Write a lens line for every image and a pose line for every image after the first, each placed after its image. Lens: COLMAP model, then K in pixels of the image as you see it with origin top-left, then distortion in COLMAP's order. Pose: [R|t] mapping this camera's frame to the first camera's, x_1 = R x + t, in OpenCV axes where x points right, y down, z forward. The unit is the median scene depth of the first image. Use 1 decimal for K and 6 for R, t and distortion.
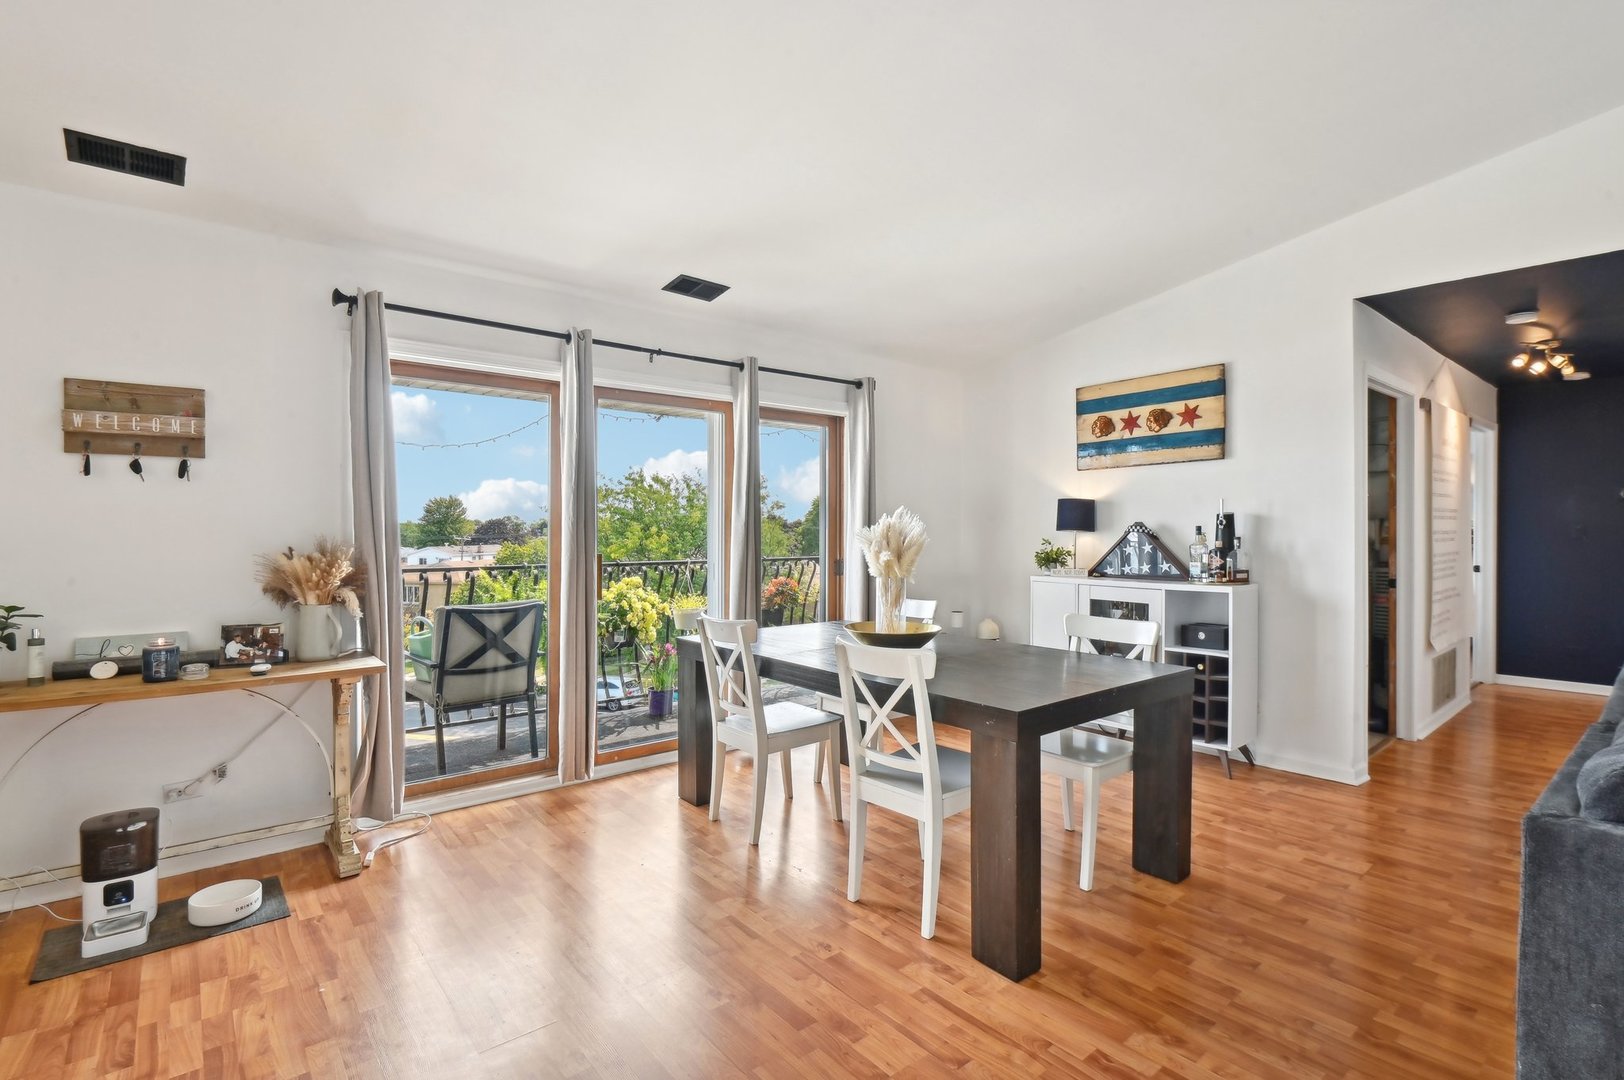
lens RADIAL K [[756.3, 0, 831.6], [0, 756.3, 527.6], [0, 0, 1]] dist [-0.005795, -0.006057]
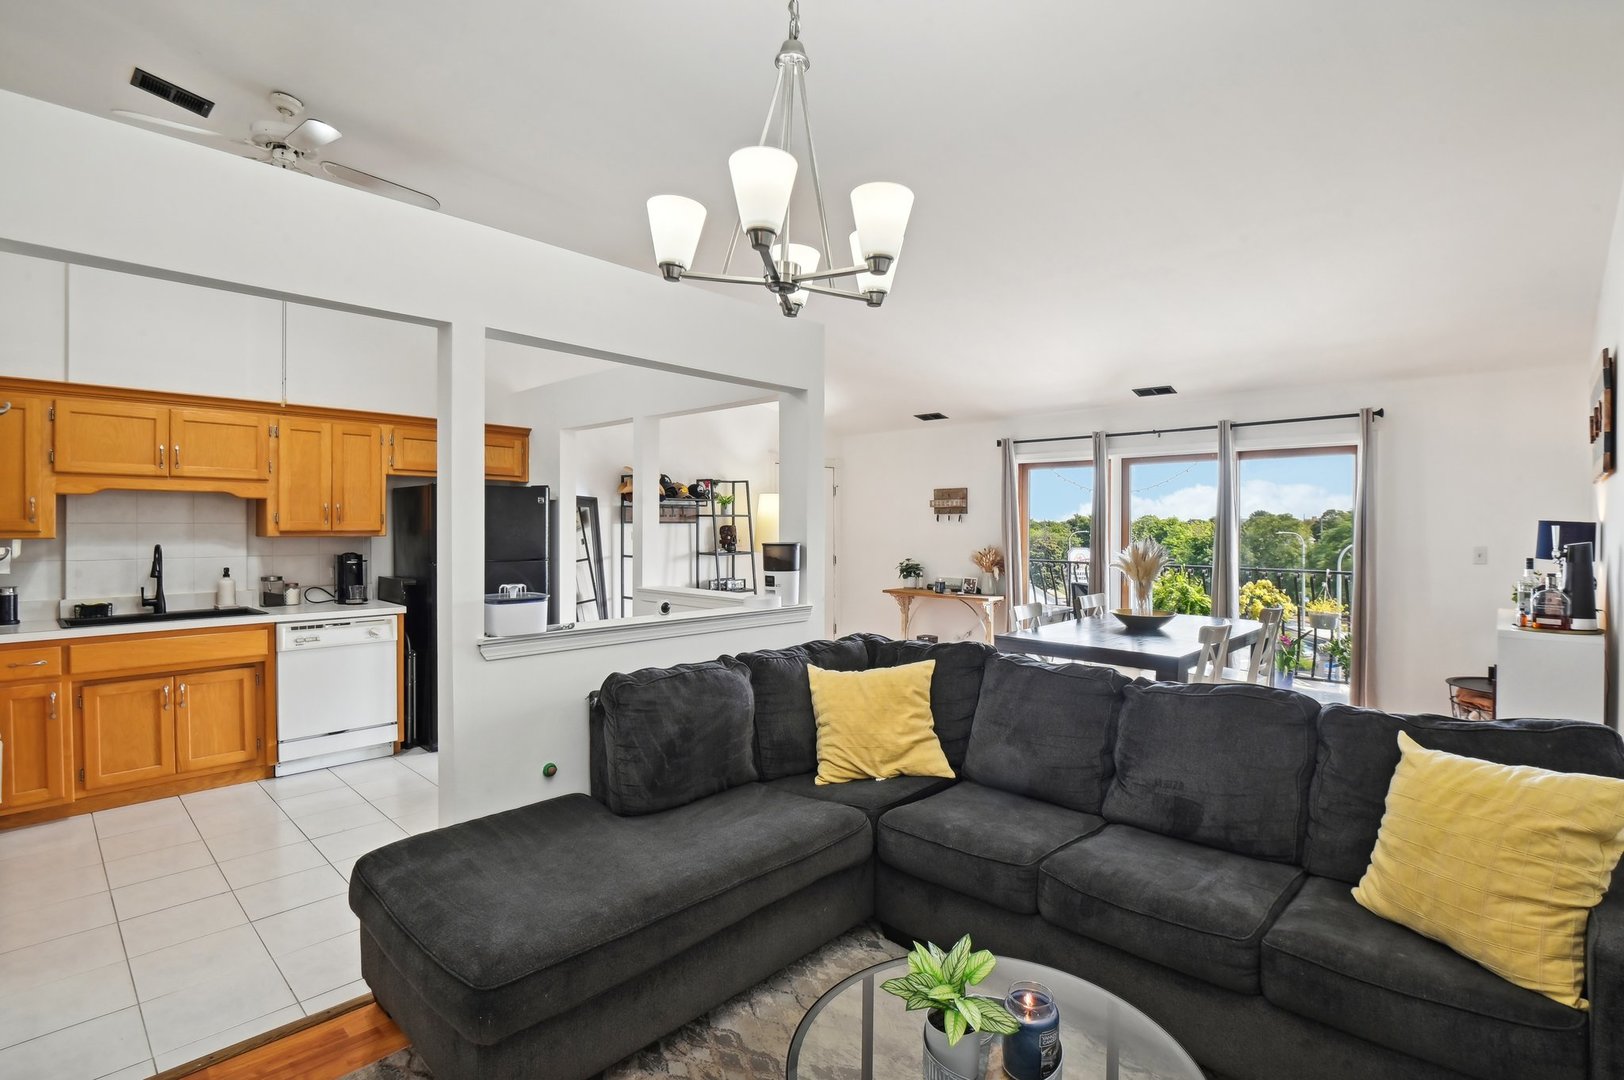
lens RADIAL K [[756.3, 0, 817.3], [0, 756.3, 534.2], [0, 0, 1]] dist [-0.005795, -0.006057]
pose [[0.108919, 0.013926, -0.993953, 1.277782], [-0.003672, 0.999901, 0.013607, -0.040317], [0.994044, 0.002168, 0.108959, 0.139401]]
